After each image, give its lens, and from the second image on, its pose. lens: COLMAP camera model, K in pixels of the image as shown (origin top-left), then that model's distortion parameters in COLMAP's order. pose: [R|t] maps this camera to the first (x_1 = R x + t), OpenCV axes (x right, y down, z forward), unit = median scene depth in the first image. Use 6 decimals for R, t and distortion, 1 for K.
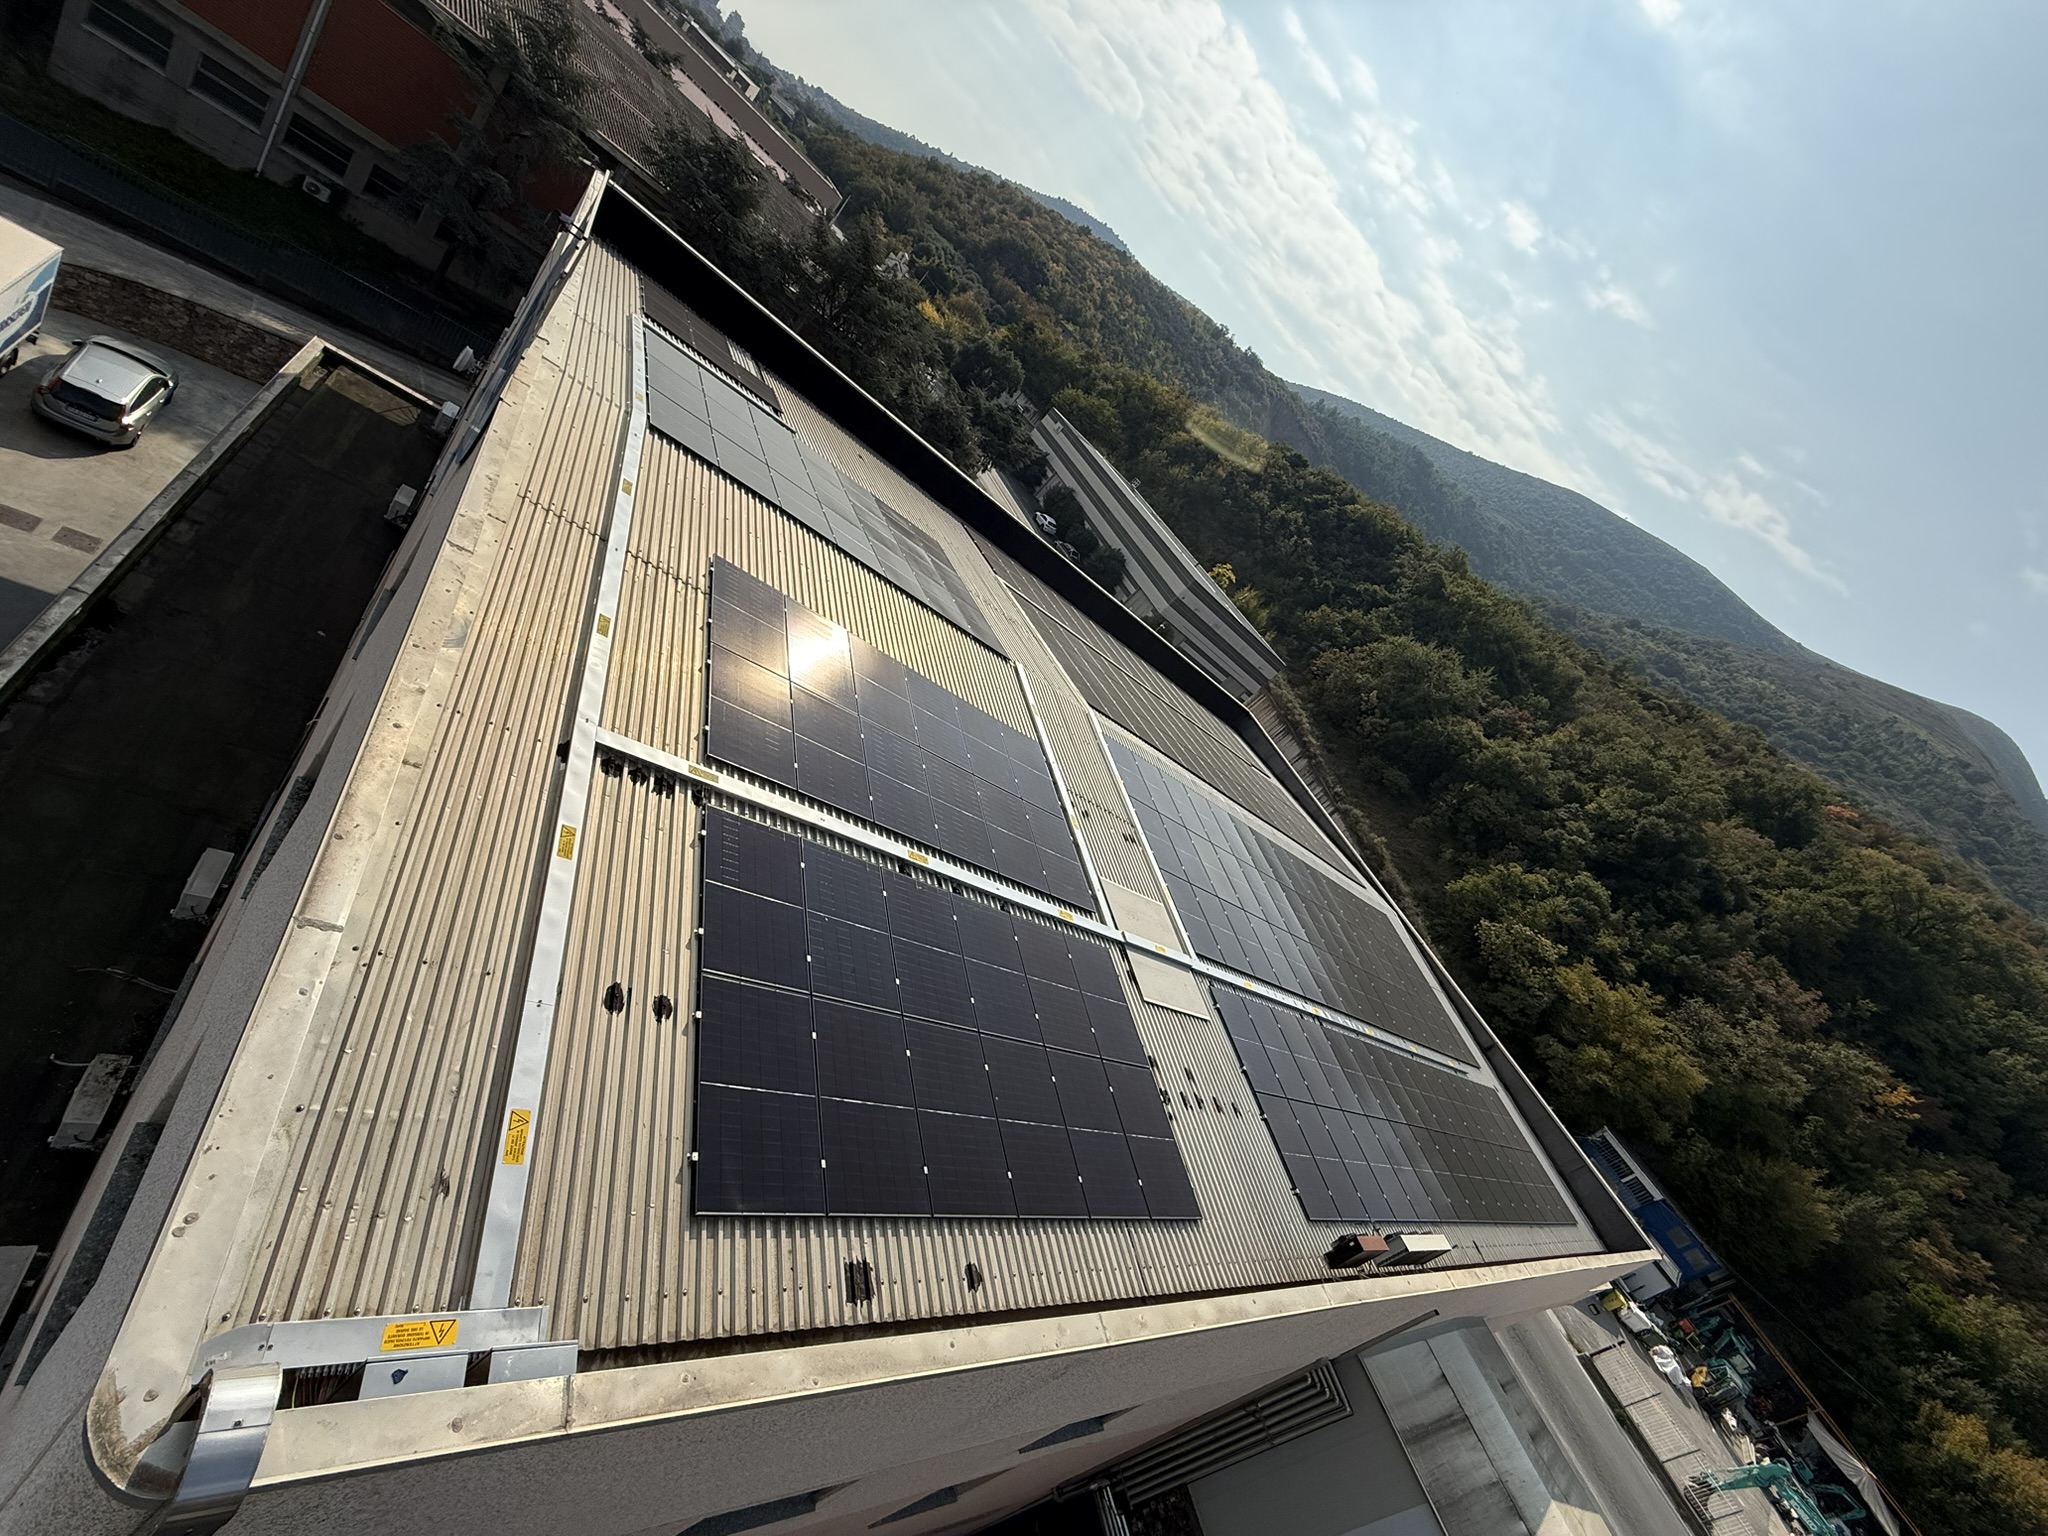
lens RADIAL K [[811.3, 0, 1027.5], [0, 811.3, 770.6], [0, 0, 1]] dist [0.006369, 0.000027]
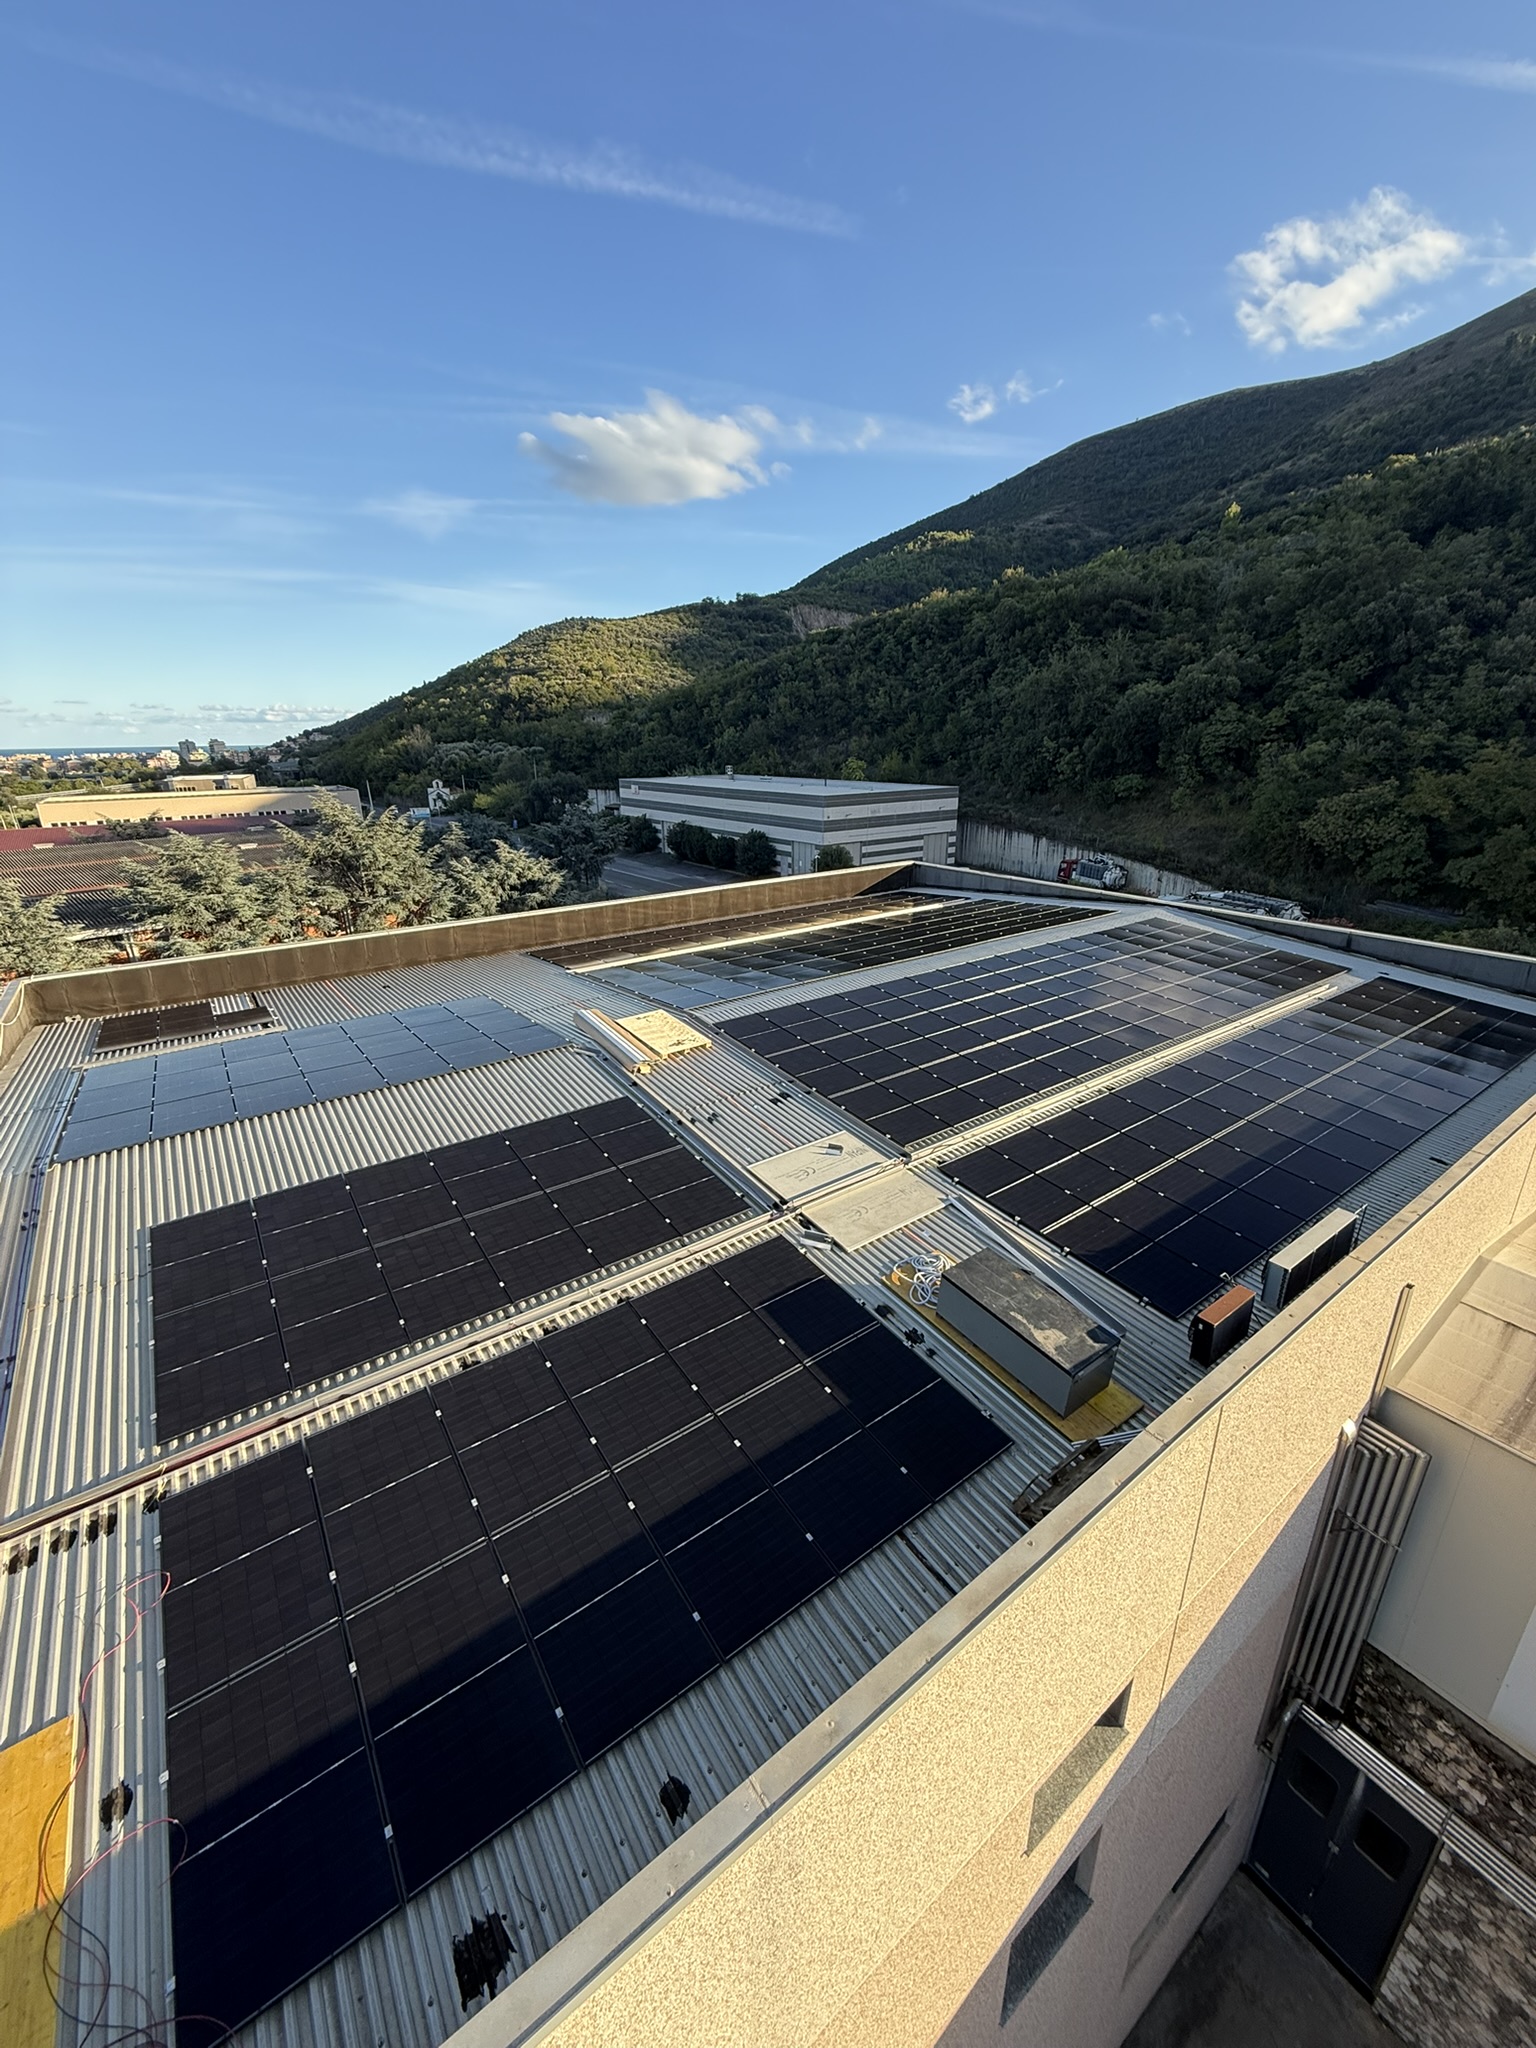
lens RADIAL K [[811.3, 0, 785.8], [0, 811.3, 1009.8], [0, 0, 1]] dist [0.006369, 0.000027]
pose [[0.705150, -0.705472, -0.071223, 0.260449], [0.696880, 0.708070, -0.113995, 0.120147], [0.130851, 0.030750, 0.990925, 0.104091]]
